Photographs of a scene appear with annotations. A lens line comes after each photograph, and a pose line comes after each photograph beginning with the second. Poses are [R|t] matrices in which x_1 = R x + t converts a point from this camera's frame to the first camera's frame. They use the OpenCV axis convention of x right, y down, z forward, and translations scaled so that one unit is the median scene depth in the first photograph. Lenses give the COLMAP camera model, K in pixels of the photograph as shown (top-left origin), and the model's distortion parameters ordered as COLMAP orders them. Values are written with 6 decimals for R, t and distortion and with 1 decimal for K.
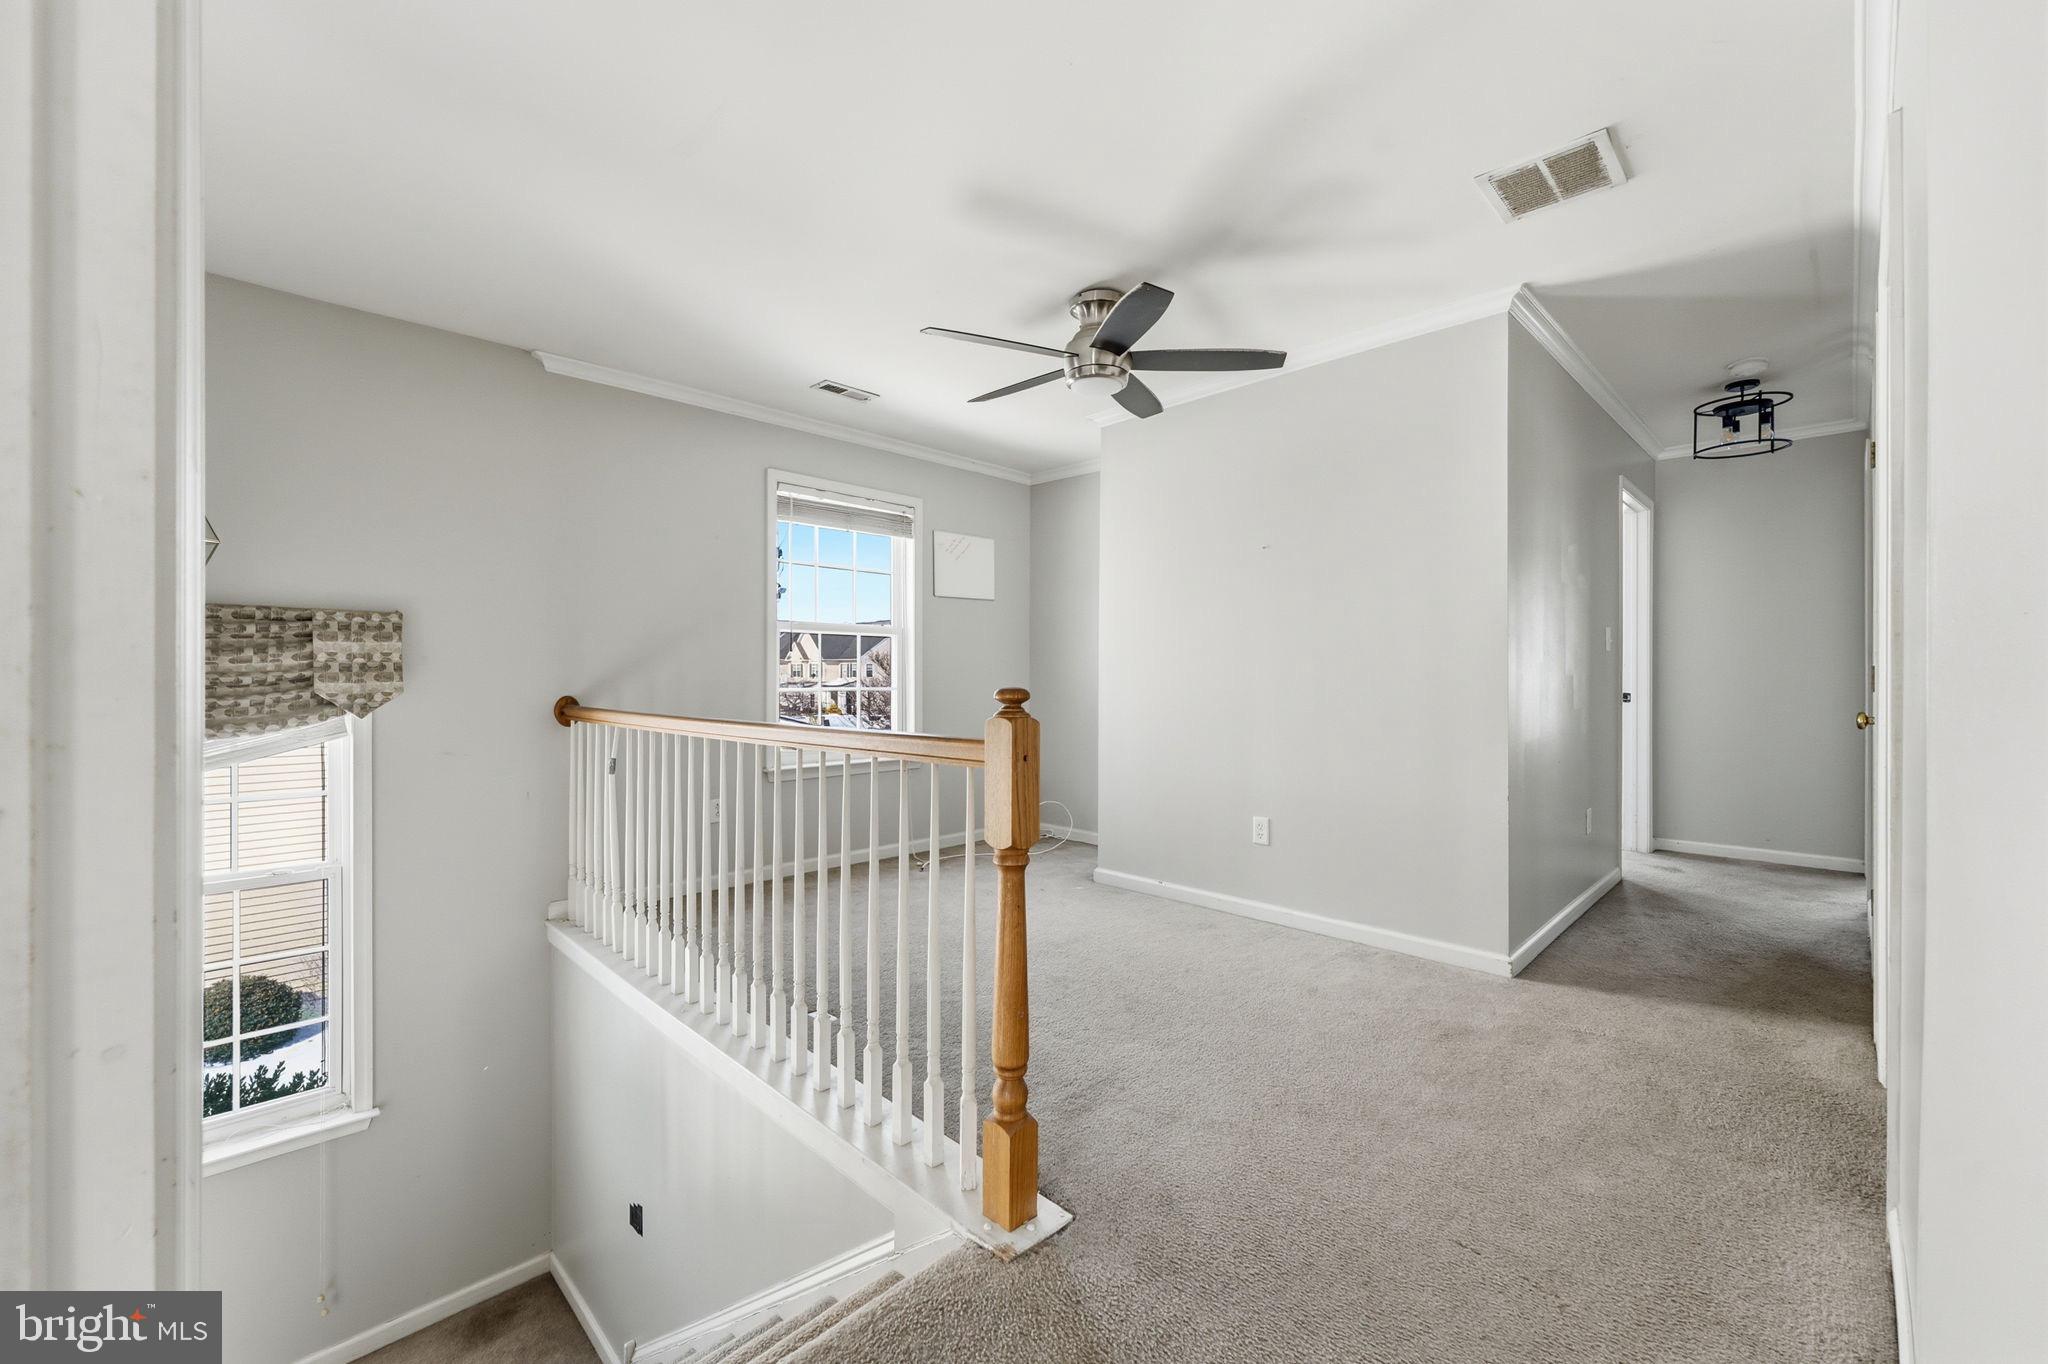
lens RADIAL K [[838.1, 0, 1024.0], [0, 838.1, 682.0], [0, 0, 1]] dist [-0.002575, 0.000459]
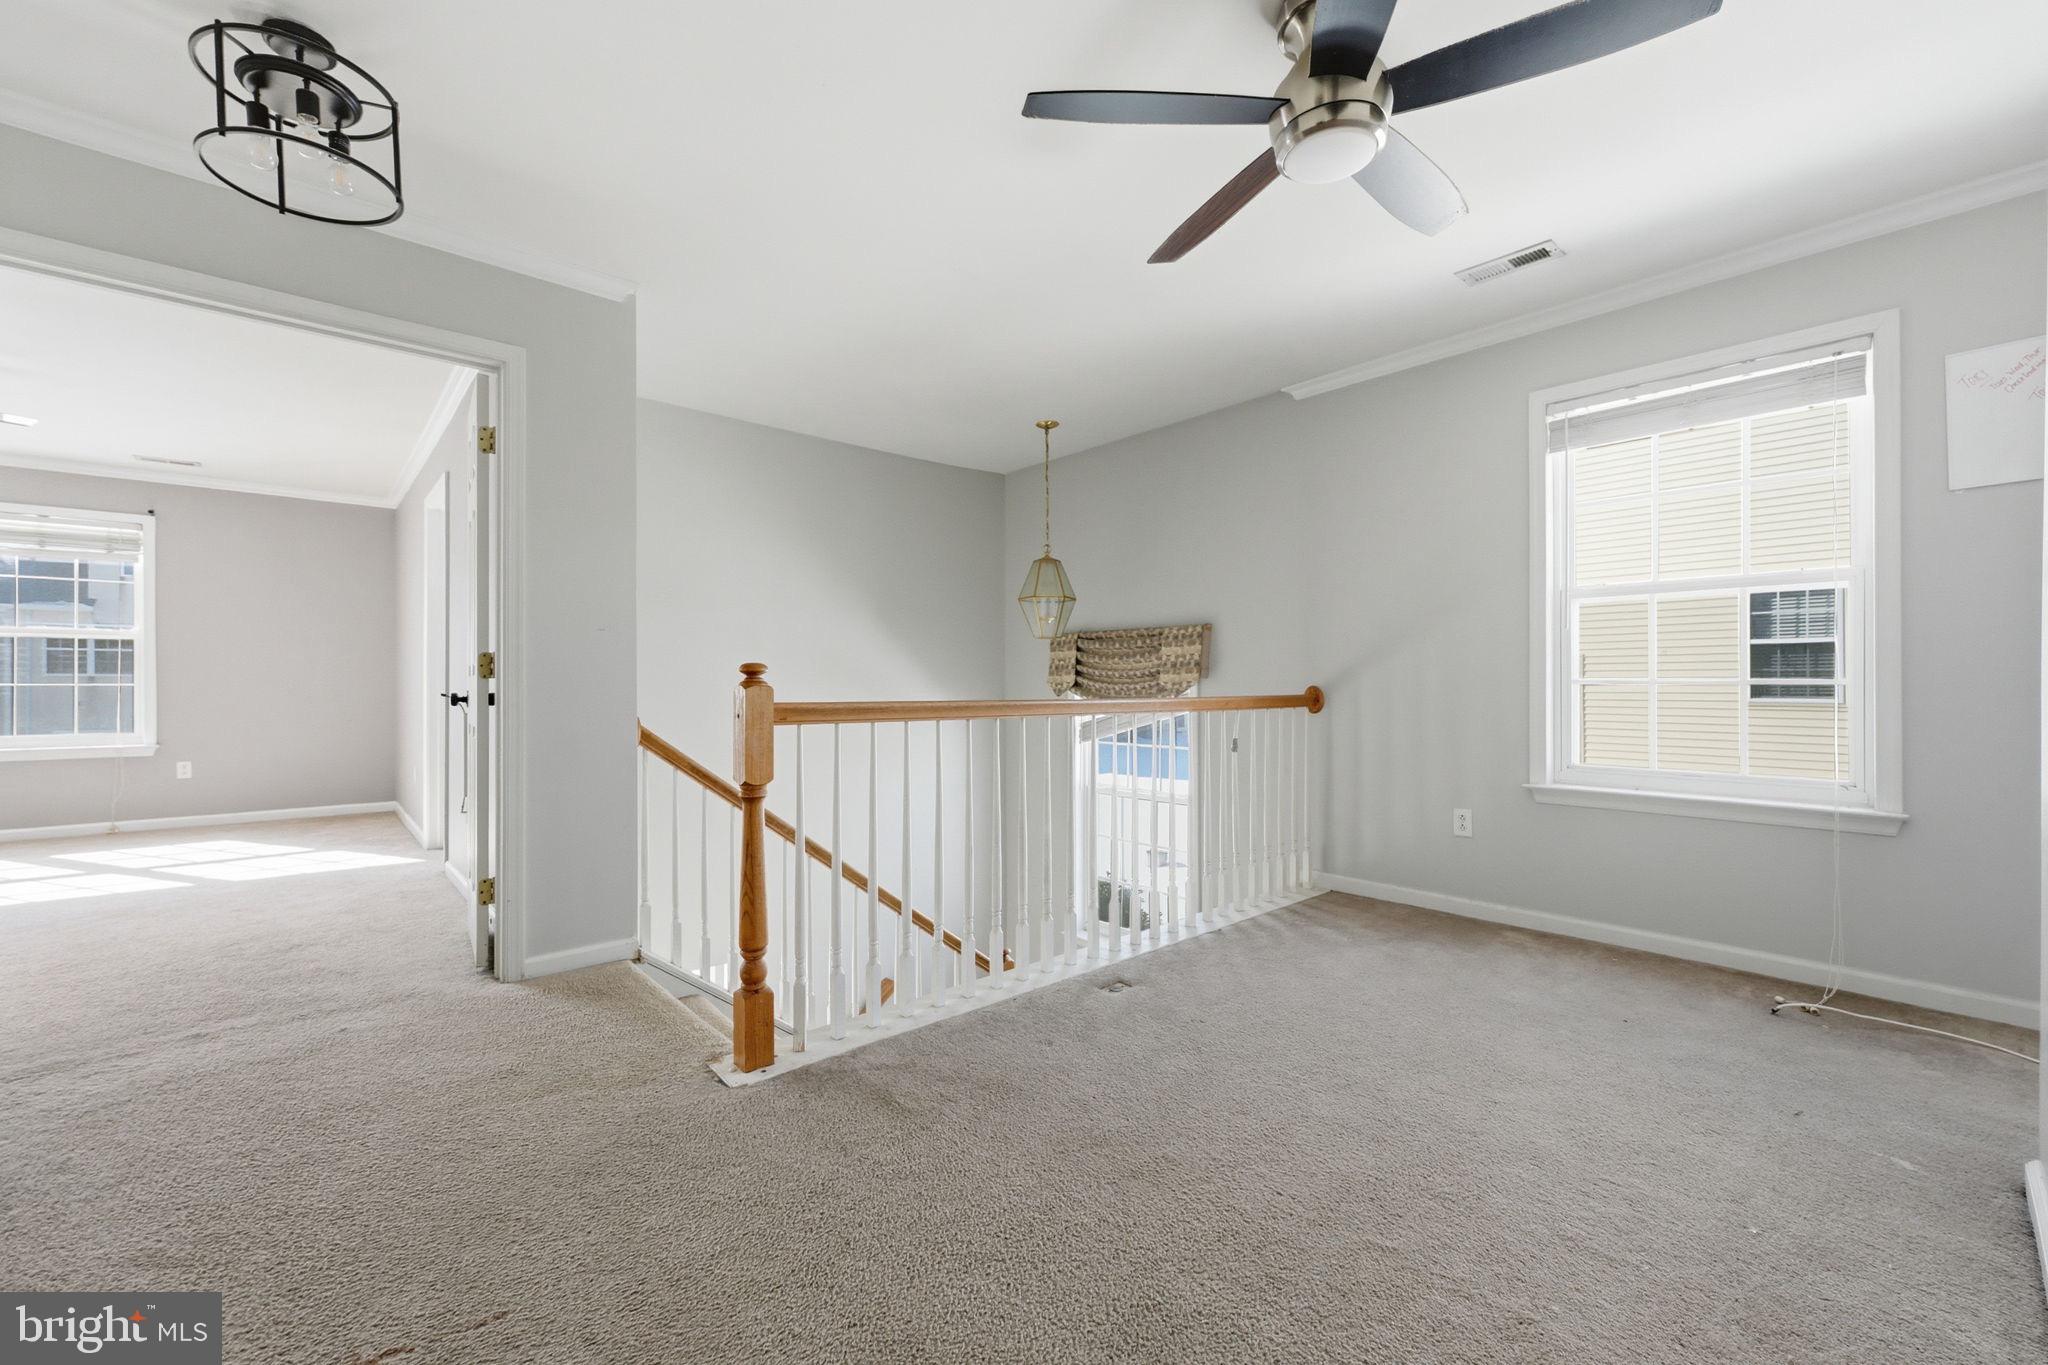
lens RADIAL K [[838.1, 0, 1024.0], [0, 838.1, 682.5], [0, 0, 1]] dist [-0.002575, 0.000459]
pose [[-0.070492, -0.004525, -0.997502, 0.677790], [-0.004199, 0.999982, -0.004240, 0.021482], [0.997503, 0.003889, -0.070510, 0.821620]]
